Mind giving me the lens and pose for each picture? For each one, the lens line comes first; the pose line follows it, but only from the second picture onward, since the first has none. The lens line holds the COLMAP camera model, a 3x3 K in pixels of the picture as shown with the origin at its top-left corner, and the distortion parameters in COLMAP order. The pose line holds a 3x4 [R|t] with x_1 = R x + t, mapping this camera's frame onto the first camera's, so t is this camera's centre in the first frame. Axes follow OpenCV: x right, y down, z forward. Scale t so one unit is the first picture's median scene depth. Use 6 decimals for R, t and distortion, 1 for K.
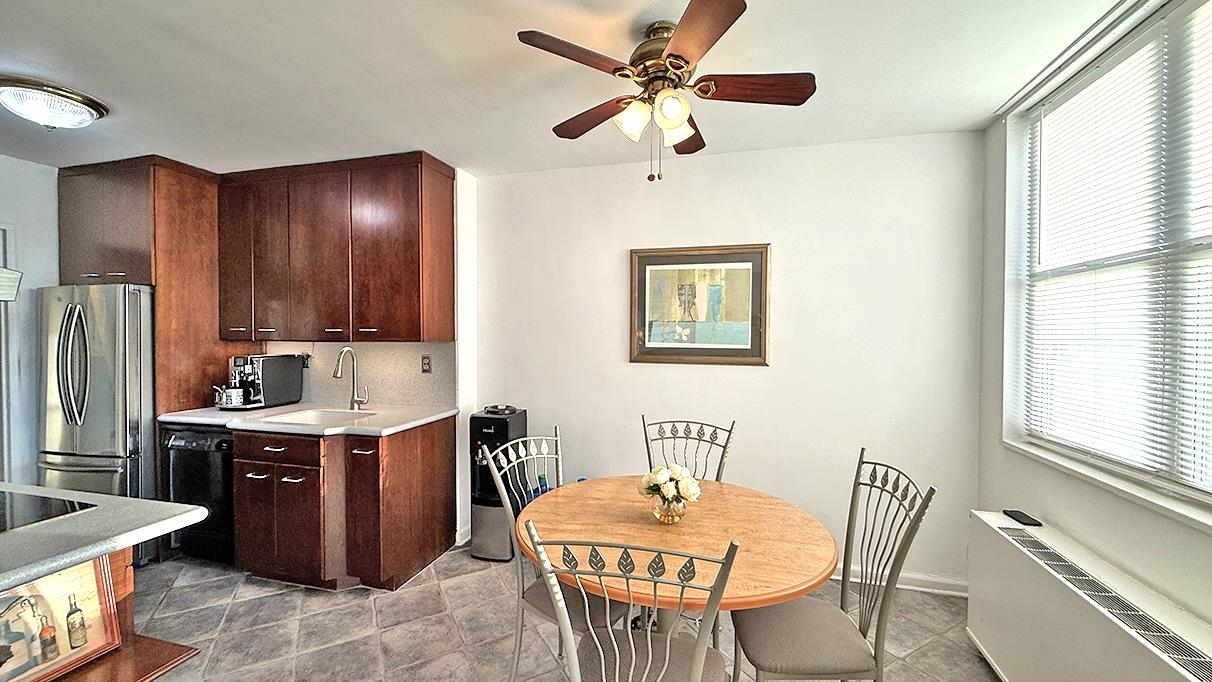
lens RADIAL K [[466.4, 0, 589.8], [0, 466.4, 343.0], [0, 0, 1]] dist [-0.000318, -0.000031]
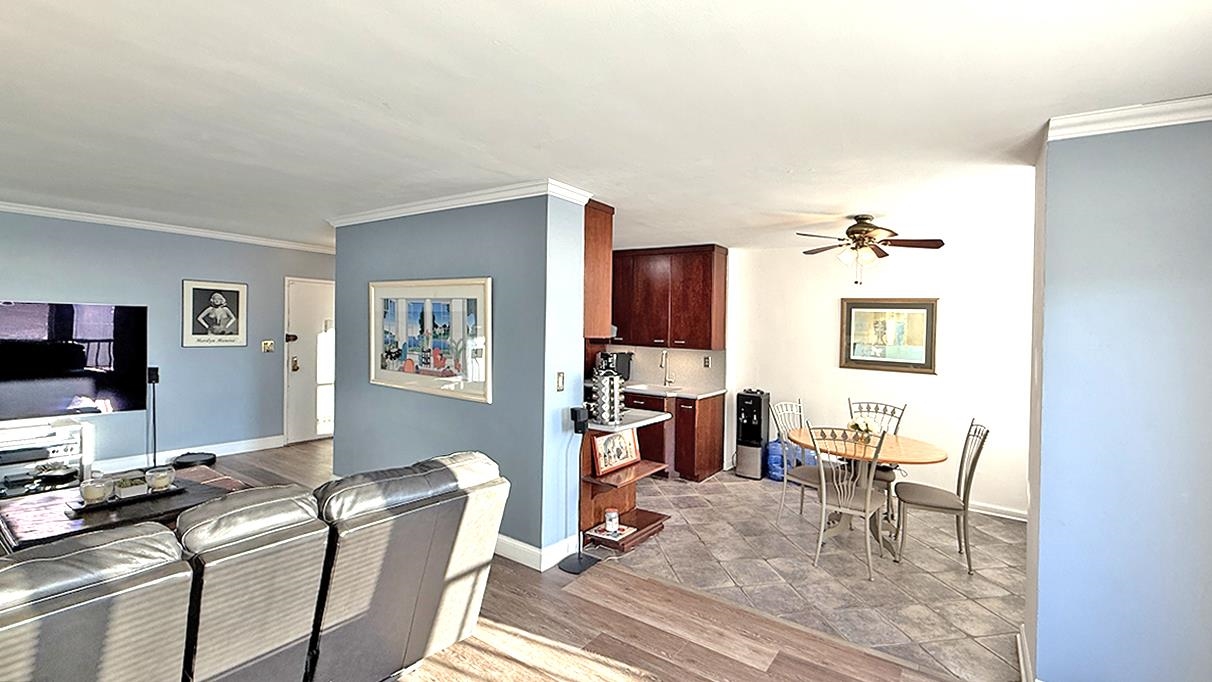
lens RADIAL K [[484.1, 0, 602.9], [0, 484.1, 323.9], [0, 0, 1]] dist [0.001542, 0.000111]
pose [[0.940085, 0.024386, -0.340068, -0.124042], [-0.034631, 0.999110, -0.024089, -0.042991], [0.339178, 0.034422, 0.940092, -0.897959]]
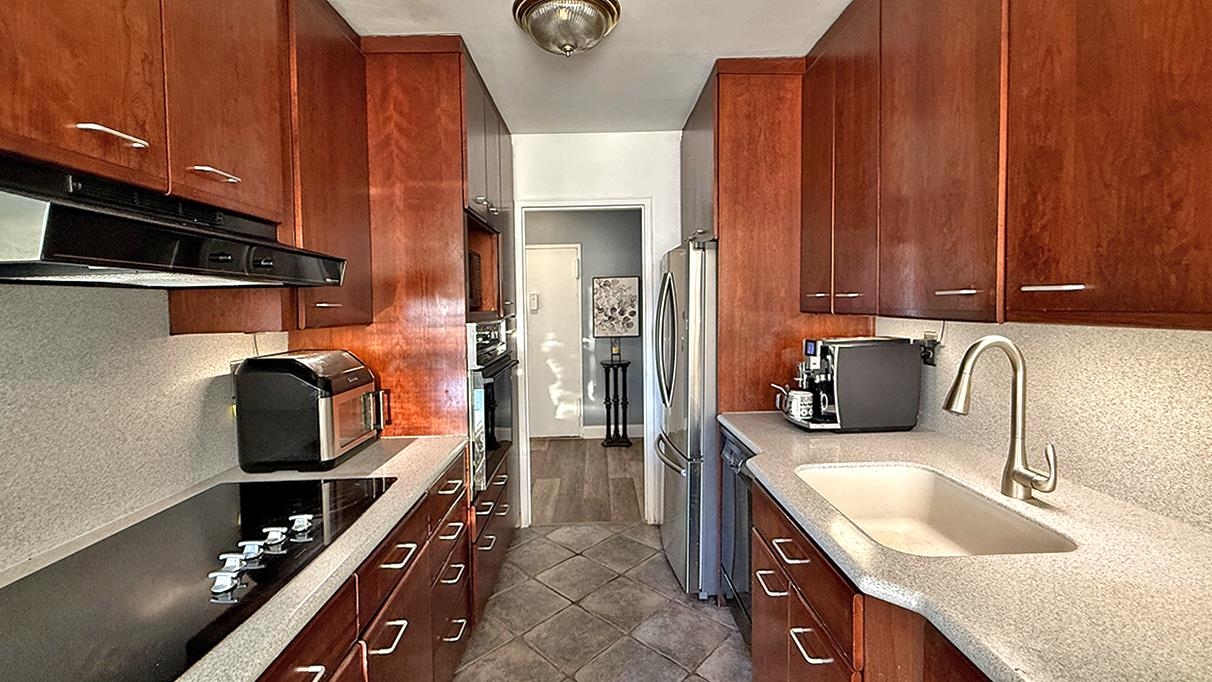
lens RADIAL K [[484.1, 0, 602.9], [0, 484.1, 323.9], [0, 0, 1]] dist [0.001542, 0.000111]
pose [[0.278281, 0.031953, -0.959968, -0.241377], [0.003755, 0.999403, 0.034354, -0.015887], [0.960492, -0.013165, 0.277995, 0.621351]]
